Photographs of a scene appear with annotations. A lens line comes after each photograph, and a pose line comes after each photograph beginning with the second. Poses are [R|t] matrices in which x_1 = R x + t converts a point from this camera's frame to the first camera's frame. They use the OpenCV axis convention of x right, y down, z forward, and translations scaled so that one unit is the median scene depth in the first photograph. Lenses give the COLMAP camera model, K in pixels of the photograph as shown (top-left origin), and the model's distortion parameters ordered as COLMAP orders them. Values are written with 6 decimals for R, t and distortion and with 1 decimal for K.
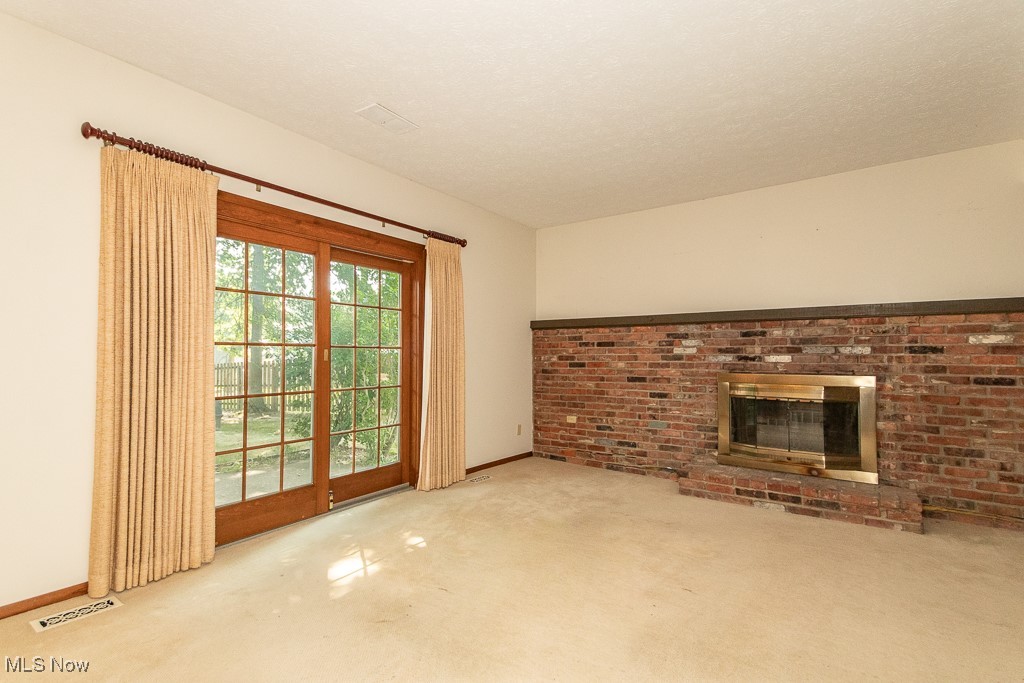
lens RADIAL K [[483.4, 0, 522.3], [0, 483.4, 347.8], [0, 0, 1]] dist [0.066018, -0.023688]
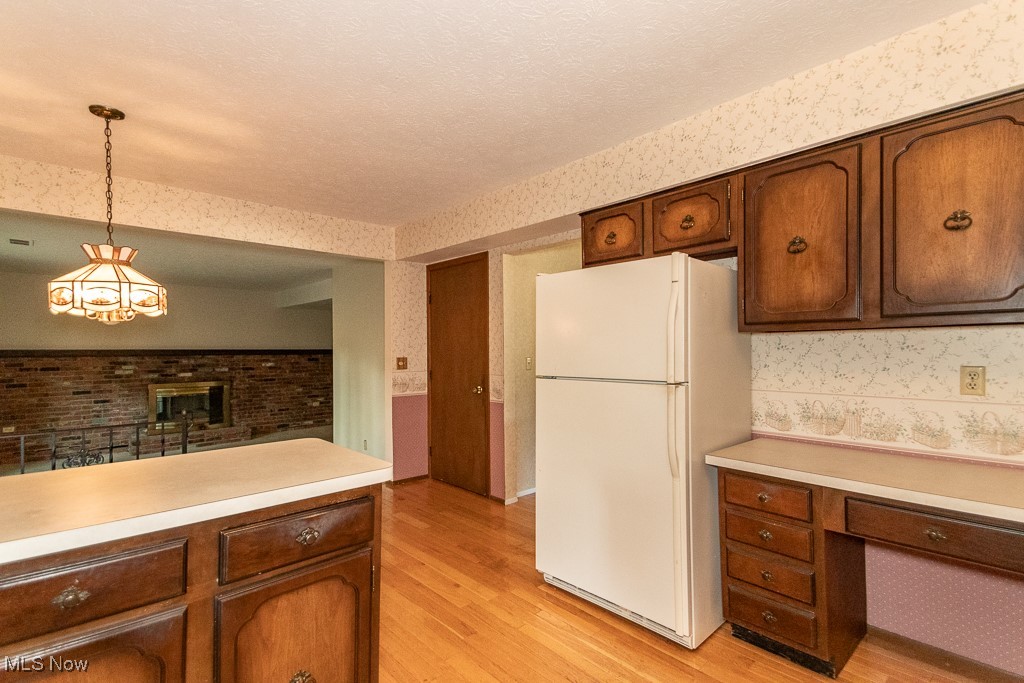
lens RADIAL K [[483.4, 0, 517.6], [0, 483.4, 346.1], [0, 0, 1]] dist [0.066018, -0.023688]
pose [[0.198593, 0.006053, 0.980063, -1.068195], [-0.011677, 0.999925, -0.003809, -0.092362], [-0.980013, -0.010688, 0.198649, -0.641427]]
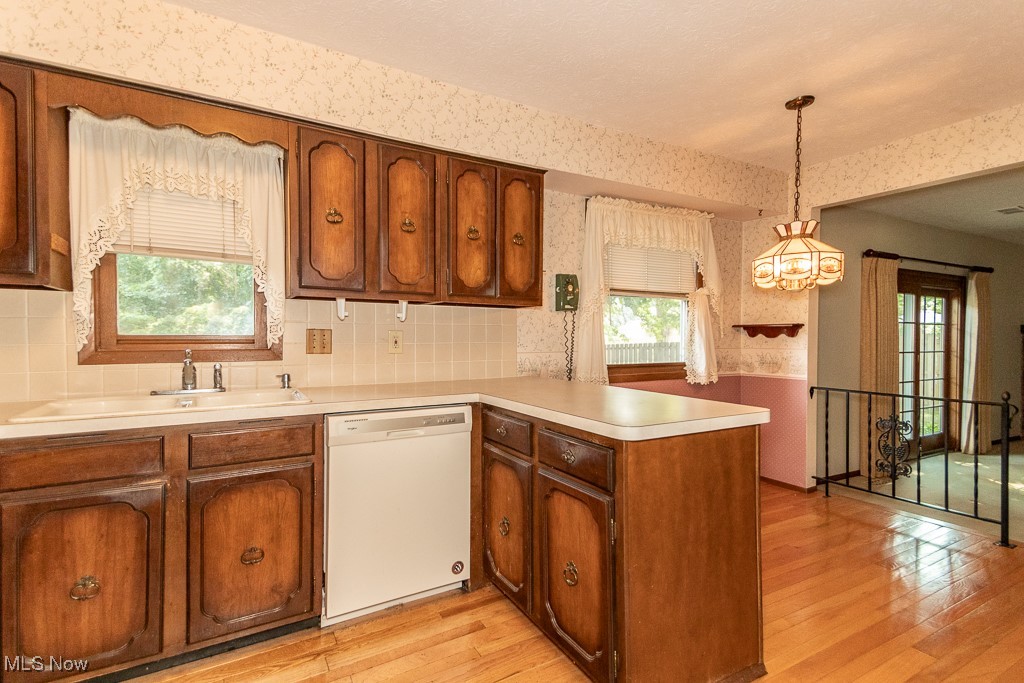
lens RADIAL K [[483.4, 0, 496.4], [0, 483.4, 342.5], [0, 0, 1]] dist [0.066018, -0.023688]
pose [[0.891072, 0.010332, -0.453745, -0.680718], [0.005211, 0.999442, 0.032992, -0.073155], [0.453833, -0.031763, 0.890521, -0.803330]]
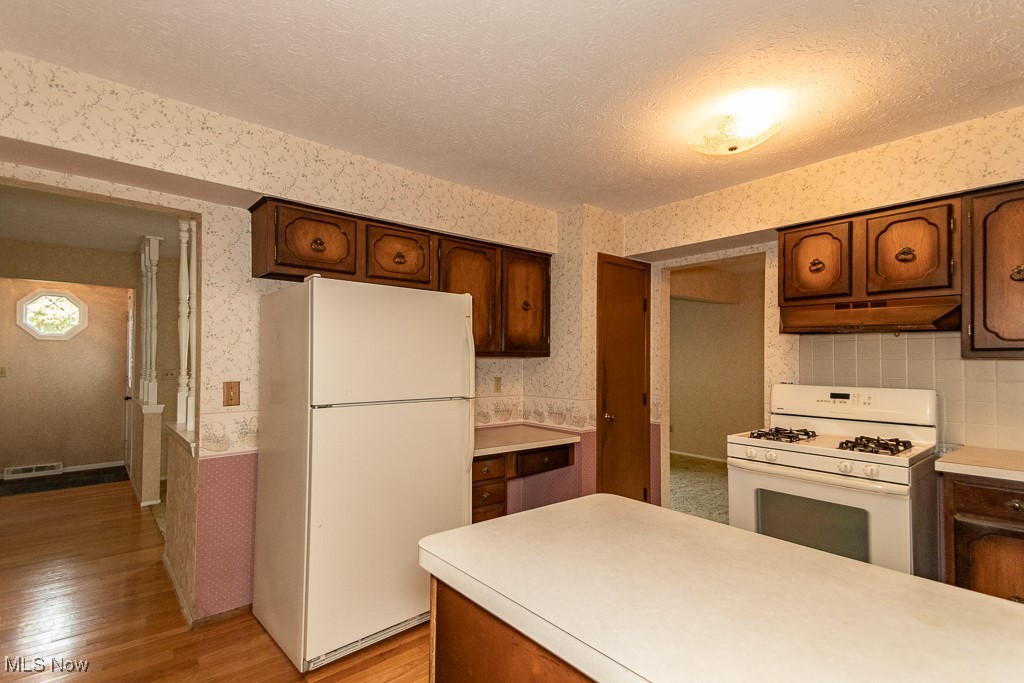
lens RADIAL K [[483.4, 0, 508.3], [0, 483.4, 349.6], [0, 0, 1]] dist [0.066018, -0.023688]
pose [[-0.965022, 0.002726, 0.262154, -0.770896], [-0.009070, 0.999000, -0.043774, -0.092510], [-0.262011, -0.044620, -0.964033, -0.126496]]
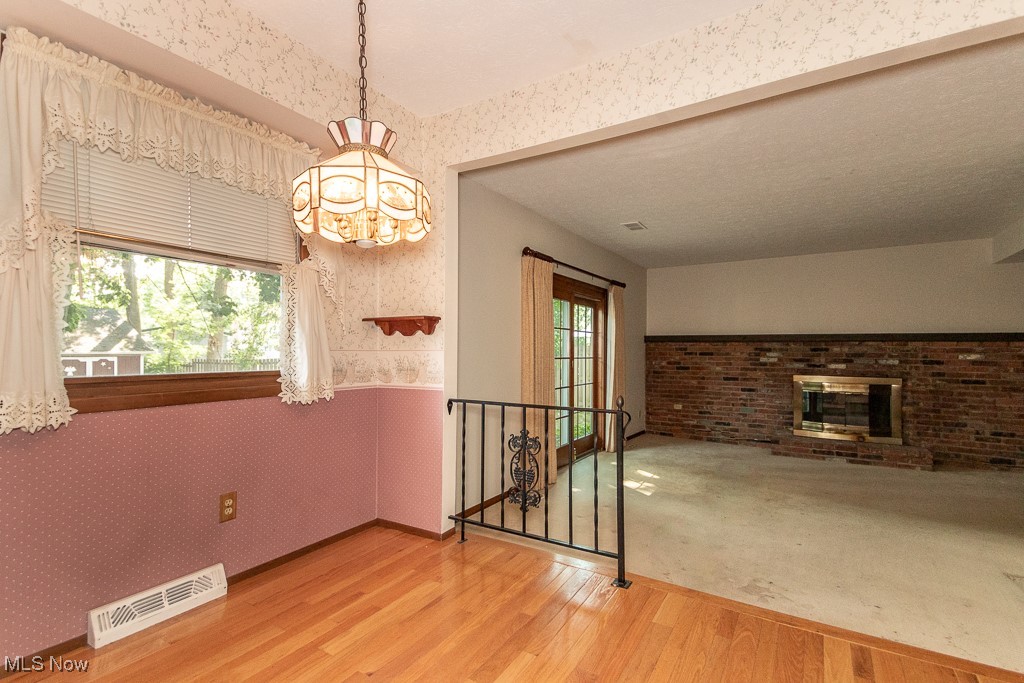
lens RADIAL K [[487.2, 0, 503.9], [0, 487.2, 345.9], [0, 0, 1]] dist [0.034734, -0.010928]
pose [[0.998968, 0.007362, 0.044826, -0.541711], [-0.007769, 0.999930, 0.008918, -0.043355], [-0.044758, -0.009257, 0.998955, -0.455433]]
